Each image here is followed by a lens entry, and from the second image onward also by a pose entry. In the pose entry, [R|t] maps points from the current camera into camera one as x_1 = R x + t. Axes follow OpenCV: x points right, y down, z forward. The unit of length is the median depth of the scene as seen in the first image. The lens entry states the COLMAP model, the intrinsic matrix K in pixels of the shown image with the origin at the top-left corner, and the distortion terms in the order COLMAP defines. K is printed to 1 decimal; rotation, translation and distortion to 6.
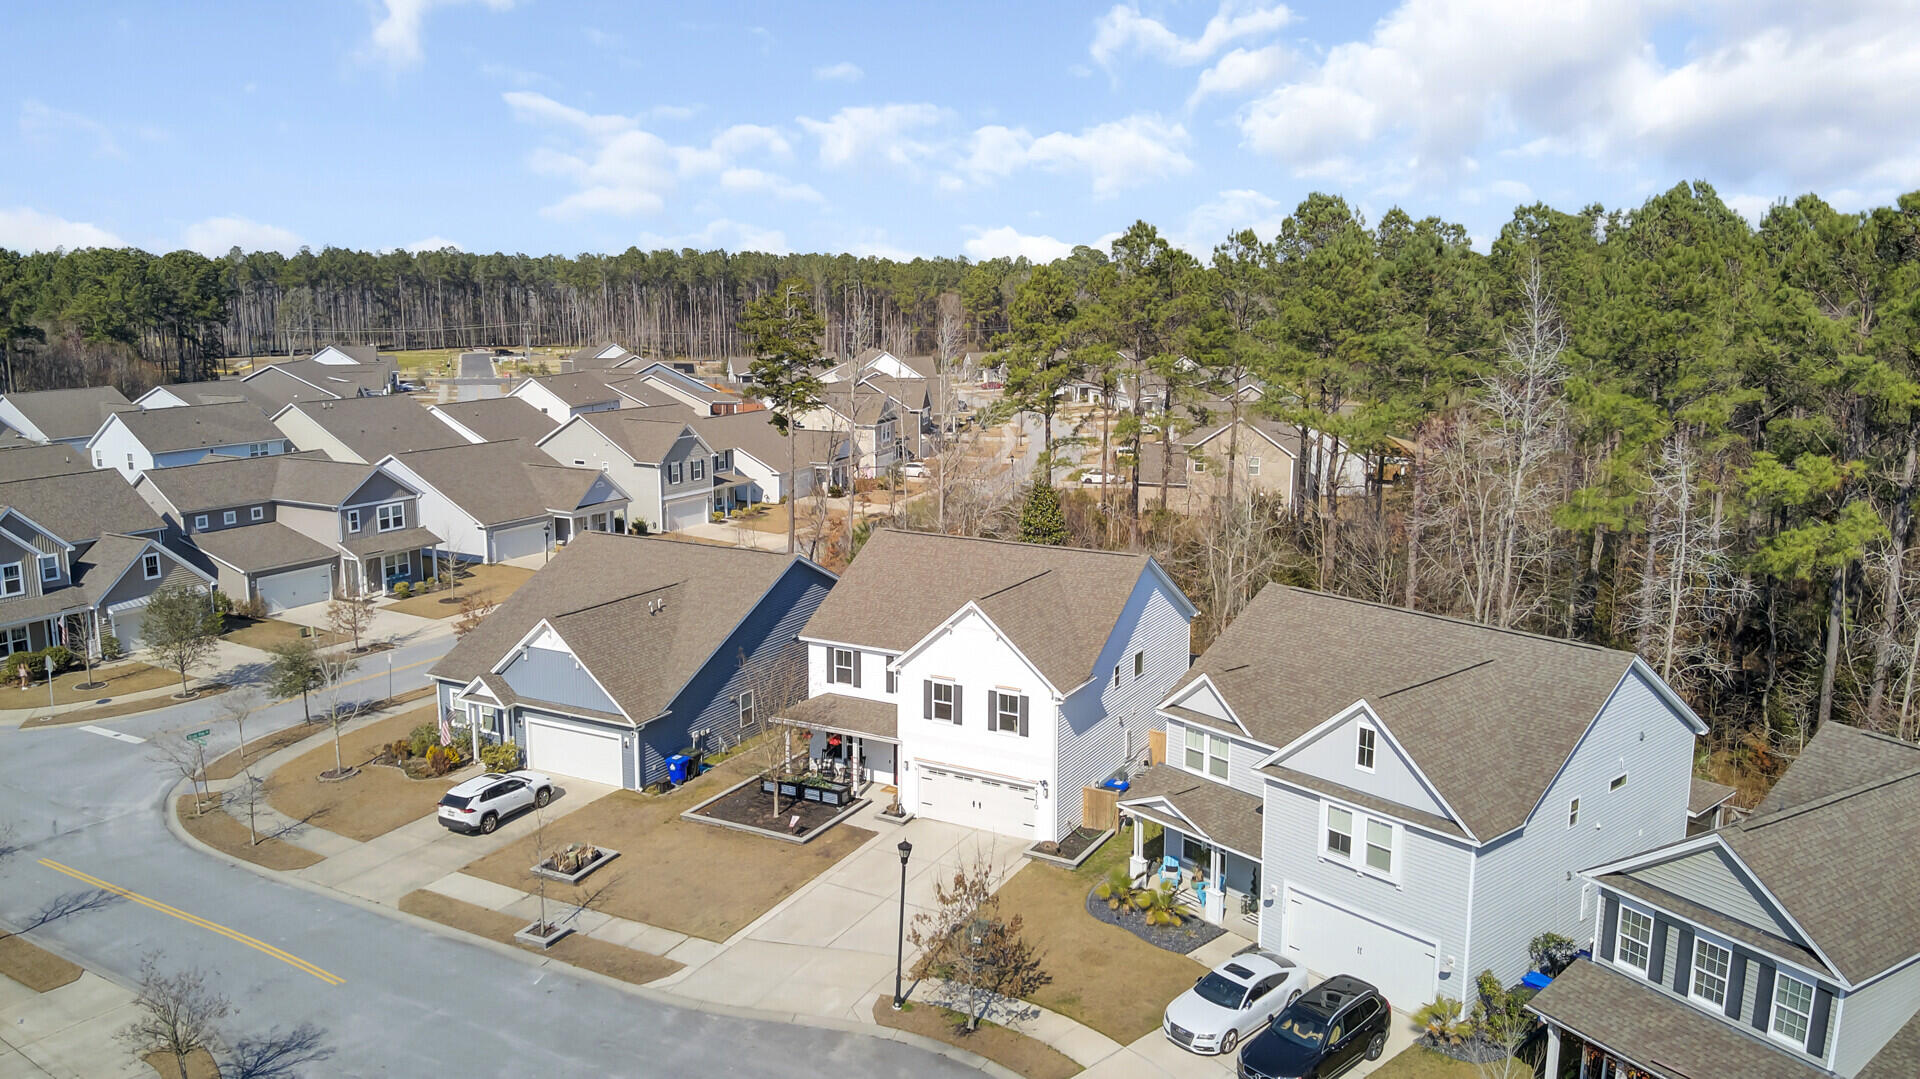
lens RADIAL K [[1393.5, 0, 960.0], [0, 1393.5, 539.5], [0, 0, 1]] dist [0.131117, -0.242129]
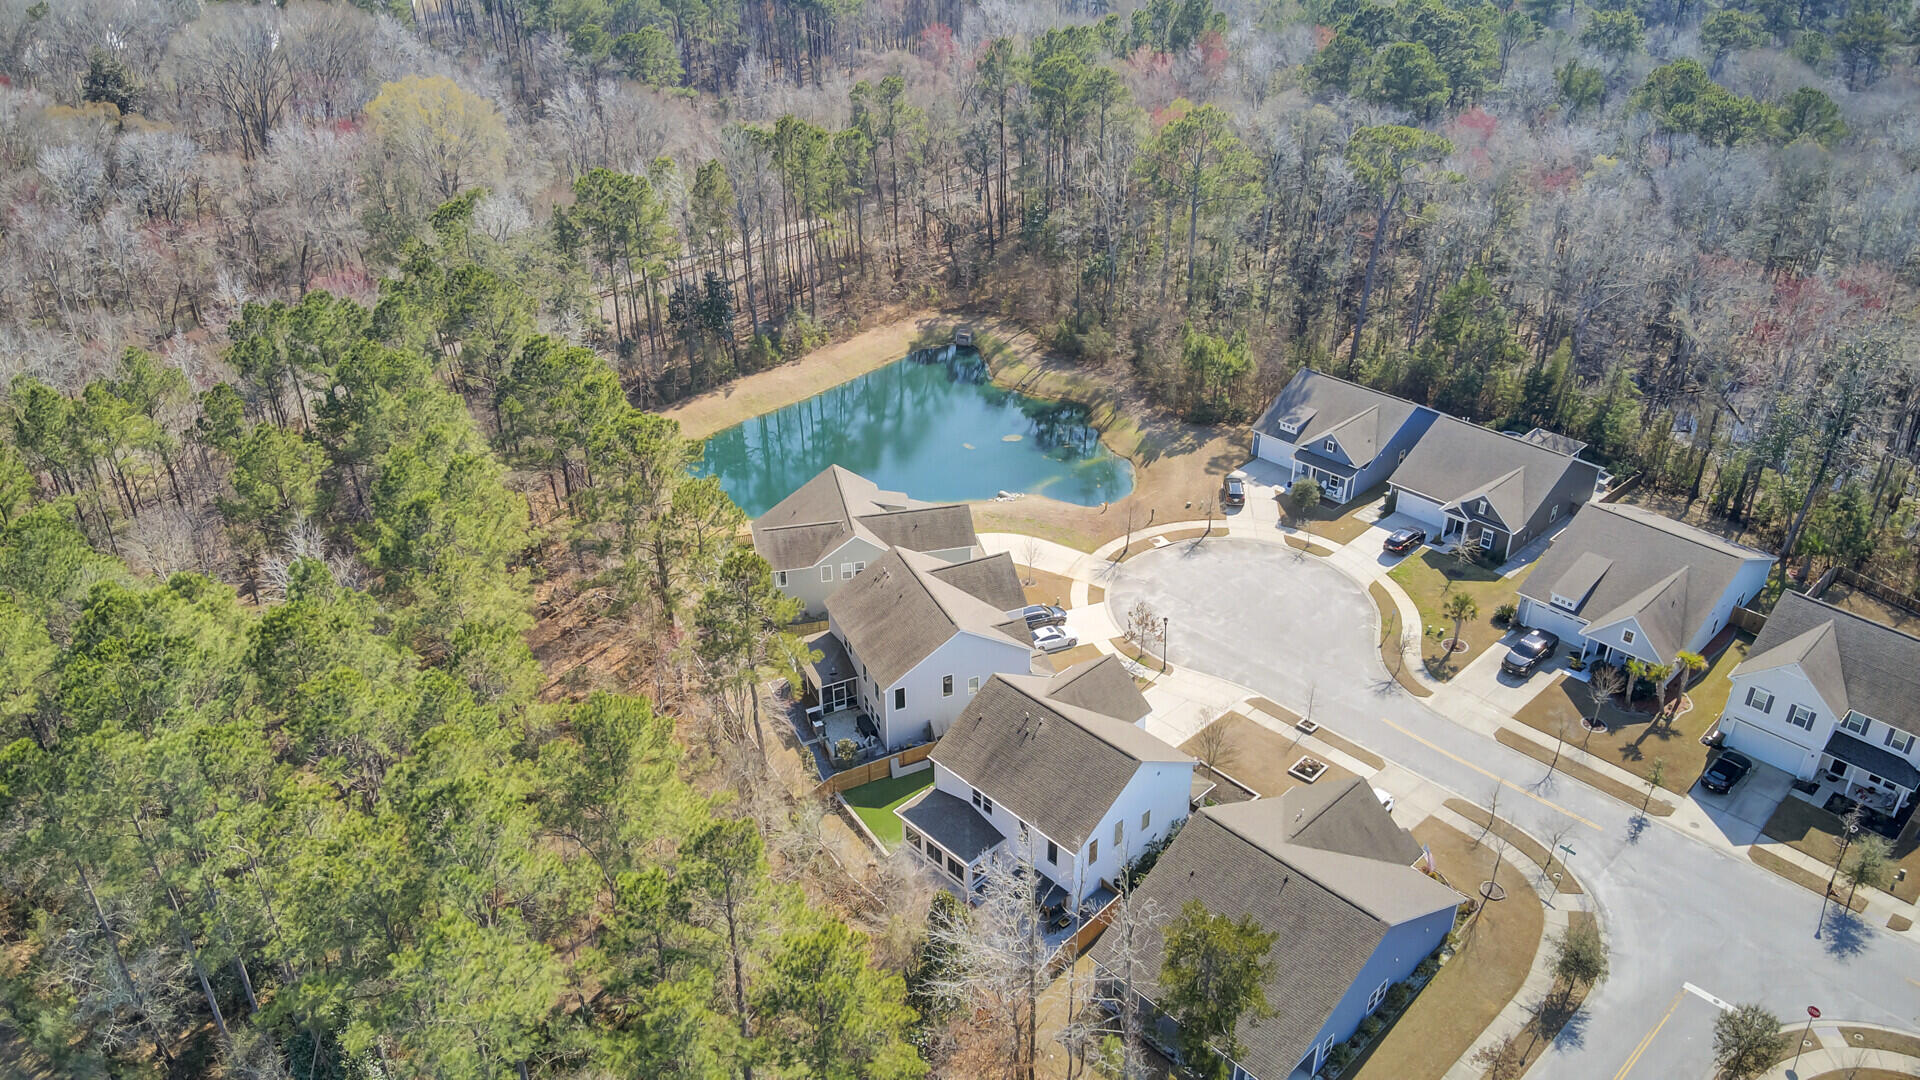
lens RADIAL K [[1393.5, 0, 960.0], [0, 1393.5, 540.0], [0, 0, 1]] dist [0.131117, -0.242129]
pose [[-0.957546, -0.141986, 0.250891, -0.240403], [0.058293, 0.756954, 0.650863, -1.297221], [-0.282327, 0.637856, -0.716541, 2.257043]]
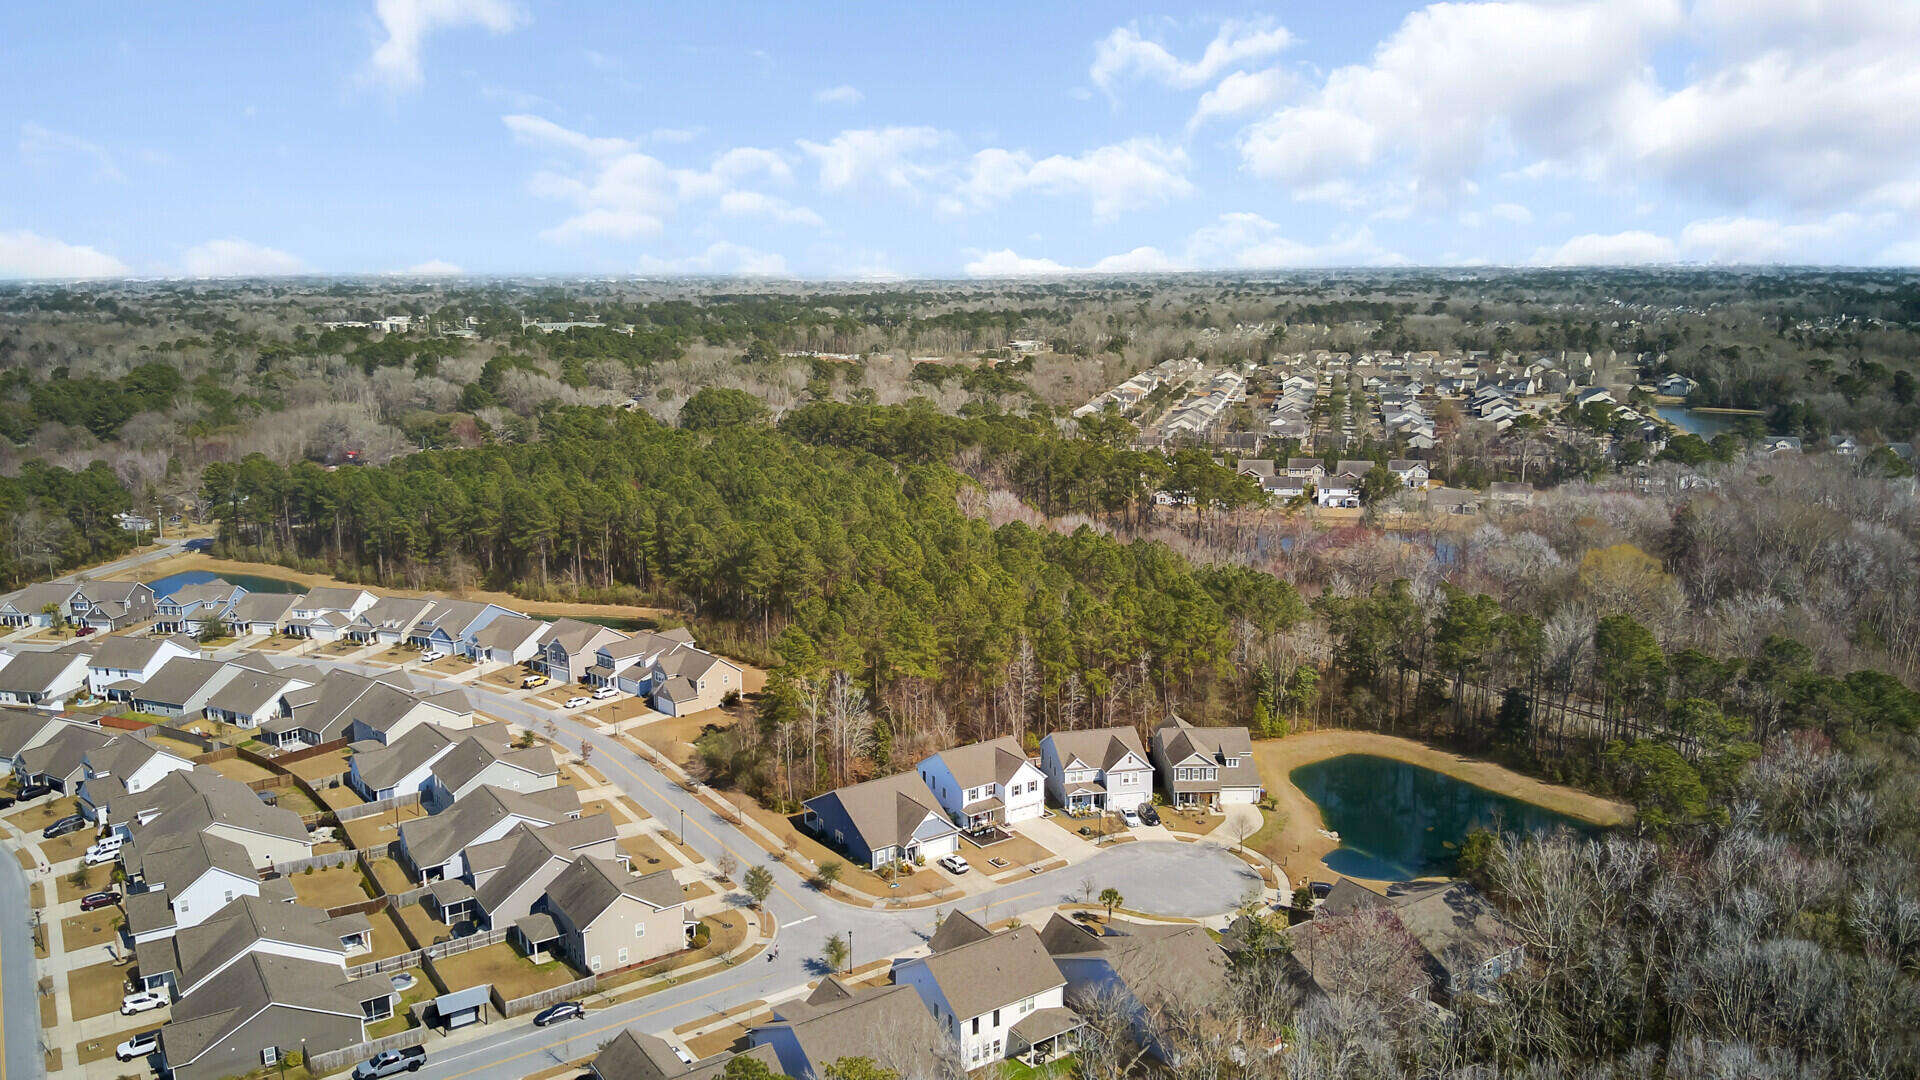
lens RADIAL K [[1379.3, 0, 956.9], [0, 1379.3, 559.3], [0, 0, 1]] dist [0.194081, -0.405256]
pose [[0.456326, -0.190282, 0.869229, -3.176585], [0.169283, 0.977591, 0.125133, -0.974257], [-0.873562, 0.090044, 0.478312, -0.687719]]
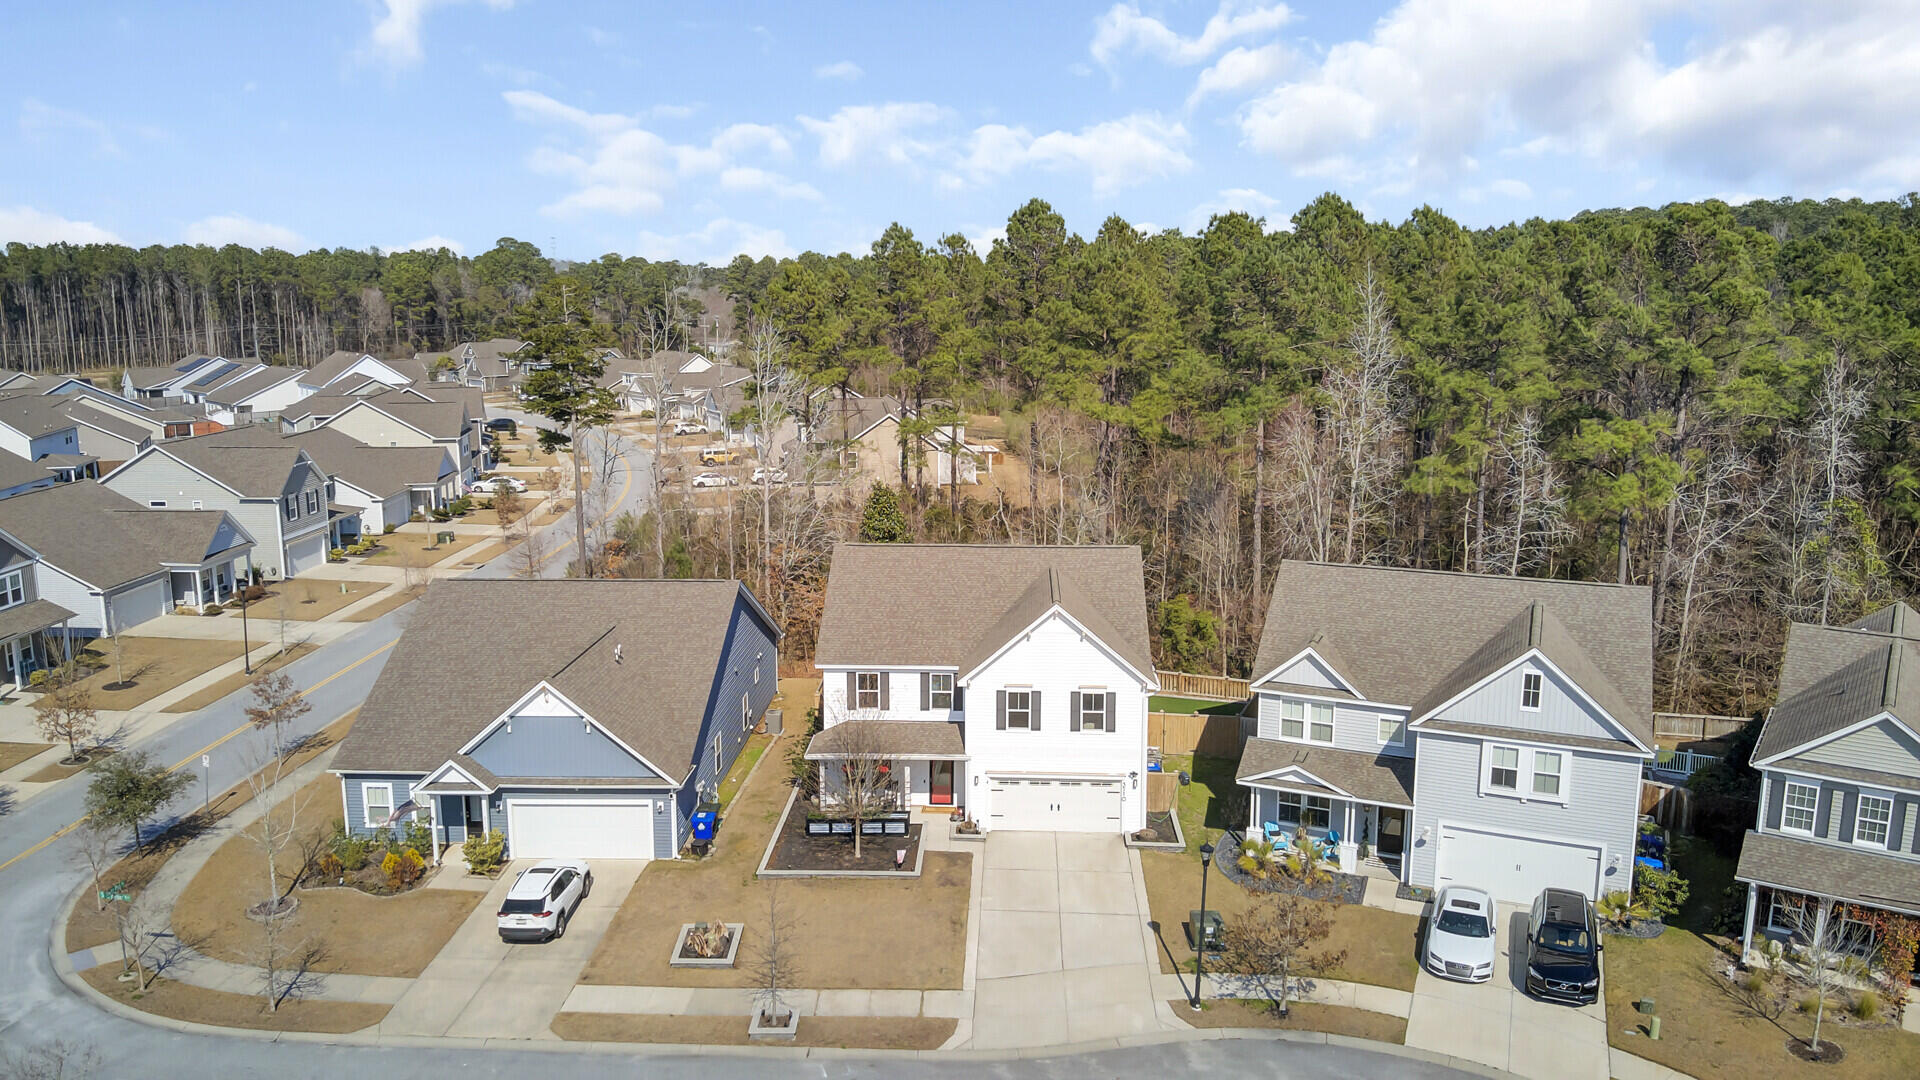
lens RADIAL K [[1393.5, 0, 960.0], [0, 1393.5, 540.0], [0, 0, 1]] dist [0.131117, -0.242129]
pose [[0.897941, -0.085784, 0.431674, -0.464628], [0.084106, 0.996191, 0.023015, -0.030106], [-0.432004, 0.015640, 0.901736, 0.121515]]
